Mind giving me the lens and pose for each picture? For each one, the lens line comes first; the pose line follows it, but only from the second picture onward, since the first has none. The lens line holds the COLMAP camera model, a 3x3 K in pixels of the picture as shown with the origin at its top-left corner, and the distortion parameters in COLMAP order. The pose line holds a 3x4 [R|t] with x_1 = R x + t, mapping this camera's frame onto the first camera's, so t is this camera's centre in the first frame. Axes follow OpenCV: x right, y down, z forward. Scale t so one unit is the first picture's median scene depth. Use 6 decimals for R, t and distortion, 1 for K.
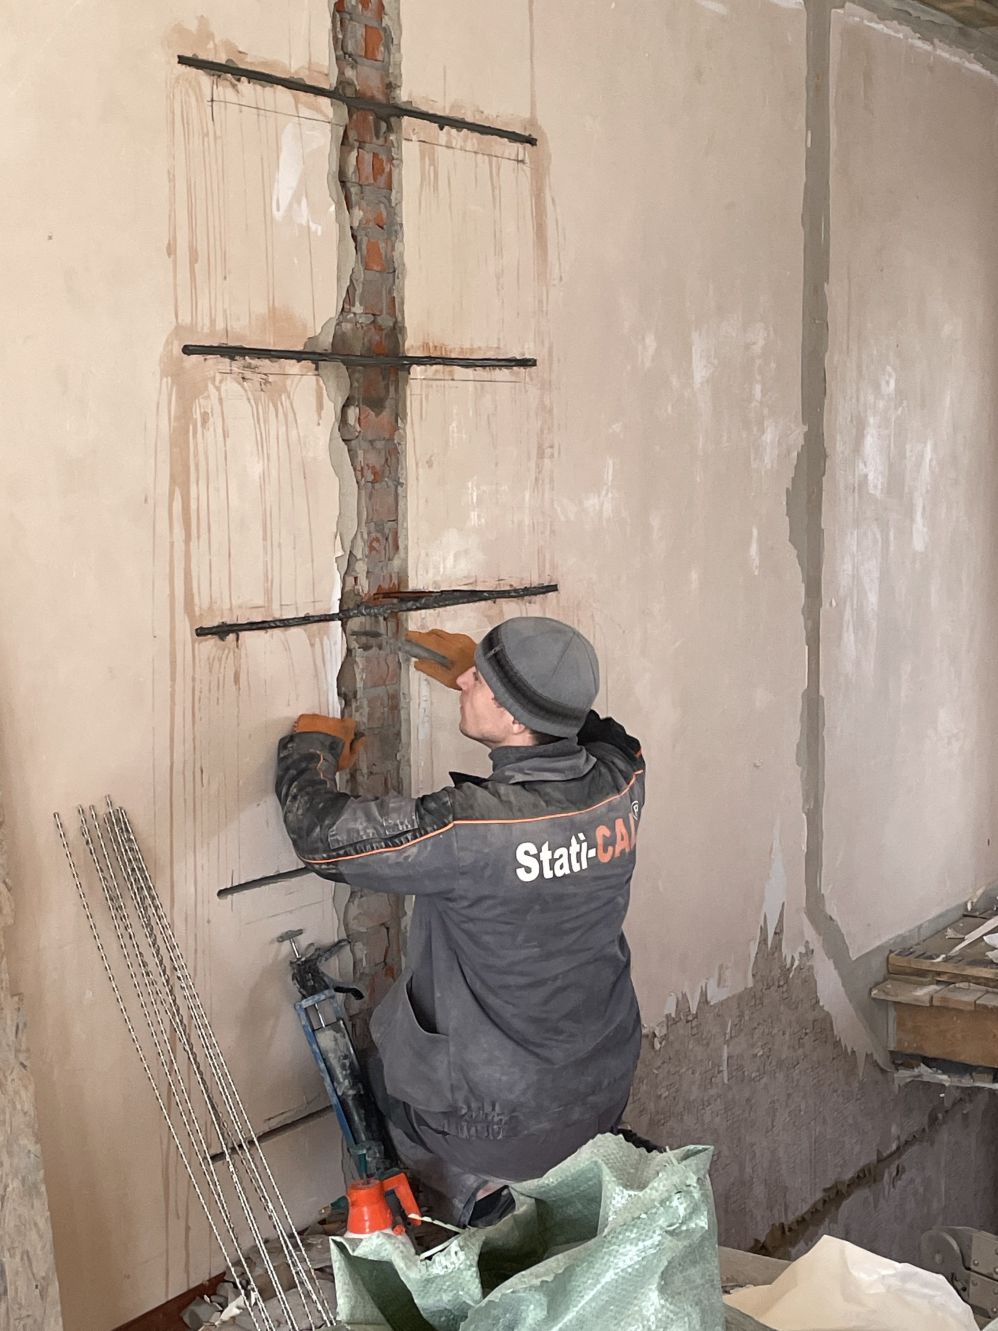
lens RADIAL K [[2222.0, 0, 499.0], [0, 2222.0, 665.5], [0, 0, 1]] dist [-0.013914, -0.011760]
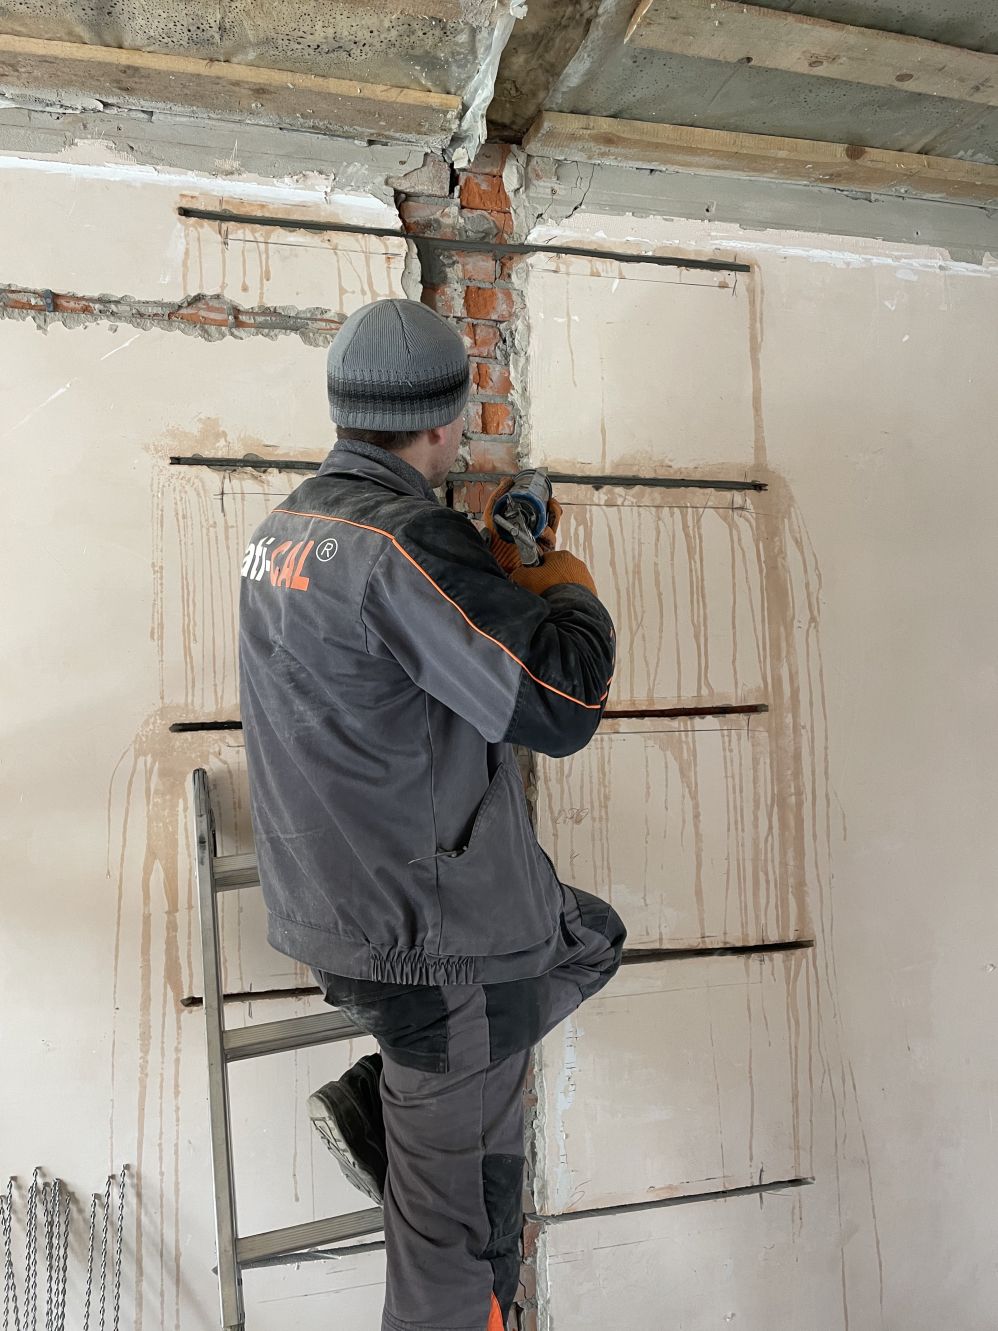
lens RADIAL K [[982.0, 0, 499.4], [0, 982.0, 692.0], [0, 0, 1]] dist [0.074733, -0.081240]
pose [[0.720331, -0.042910, -0.692301, 0.259105], [-0.043274, 0.993360, -0.106596, -0.102293], [0.692279, 0.106744, 0.713692, 0.678162]]
